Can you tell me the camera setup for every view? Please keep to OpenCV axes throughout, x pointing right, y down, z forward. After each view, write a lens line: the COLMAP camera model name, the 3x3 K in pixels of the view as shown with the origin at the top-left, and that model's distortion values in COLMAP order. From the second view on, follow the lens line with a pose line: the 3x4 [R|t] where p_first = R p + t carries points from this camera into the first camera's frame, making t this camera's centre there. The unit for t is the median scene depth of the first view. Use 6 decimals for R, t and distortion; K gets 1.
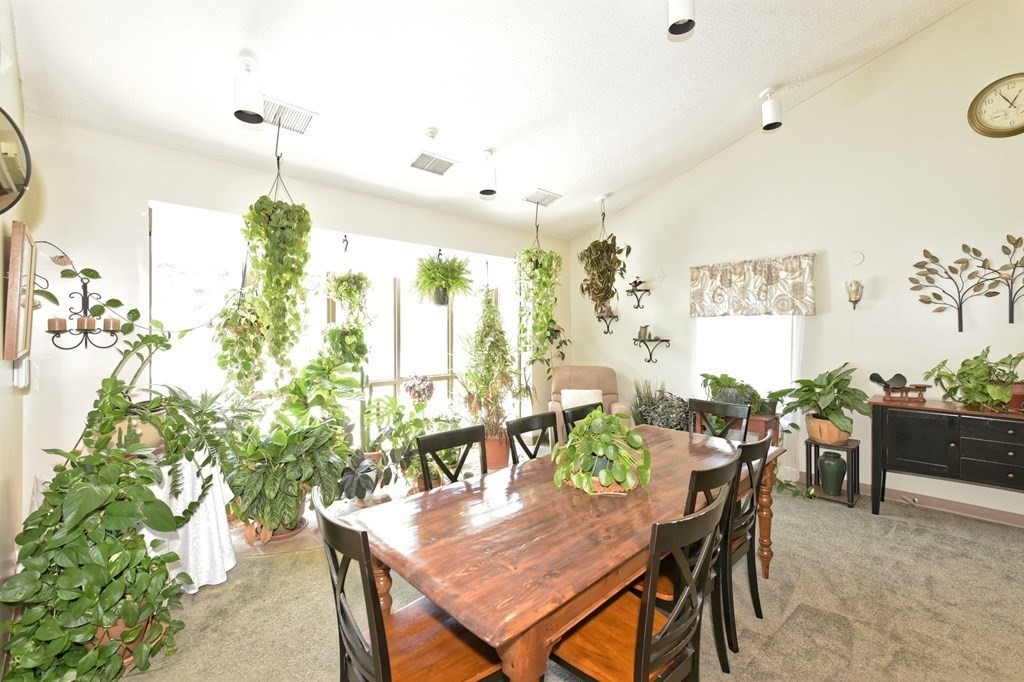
lens RADIAL K [[435.8, 0, 524.5], [0, 435.8, 327.5], [0, 0, 1]] dist [0.000320, -0.000263]
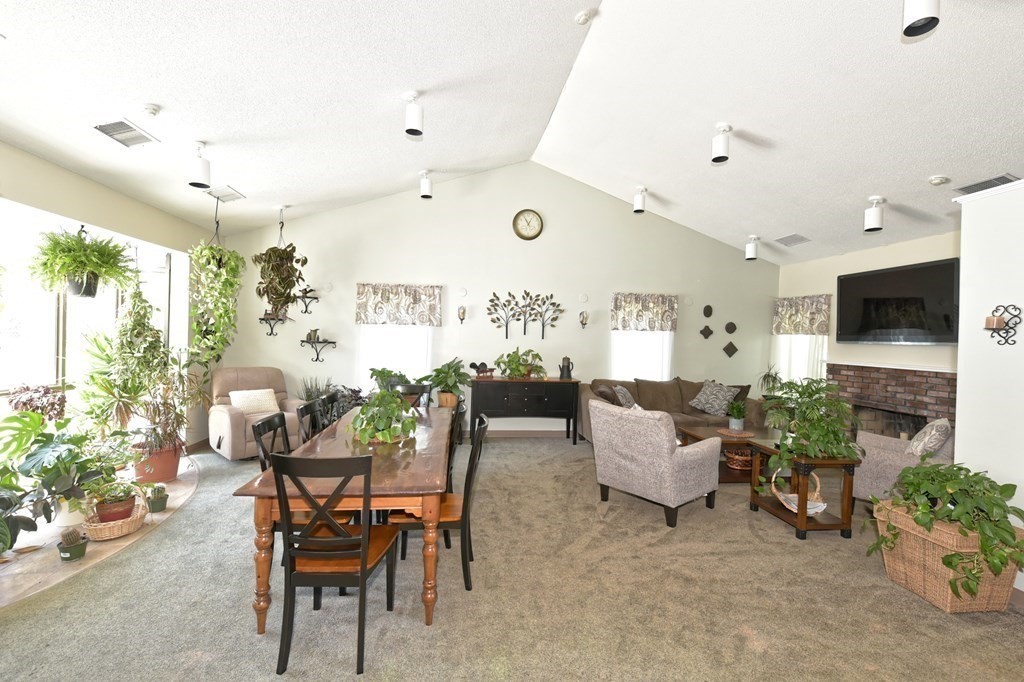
lens RADIAL K [[433.7, 0, 512.0], [0, 433.7, 341.0], [0, 0, 1]] dist [0.000361, -0.000014]
pose [[0.603458, 0.009753, 0.797335, -0.371255], [-0.029748, 0.999504, 0.010289, -0.000395], [-0.796839, -0.029928, 0.603449, -0.110467]]
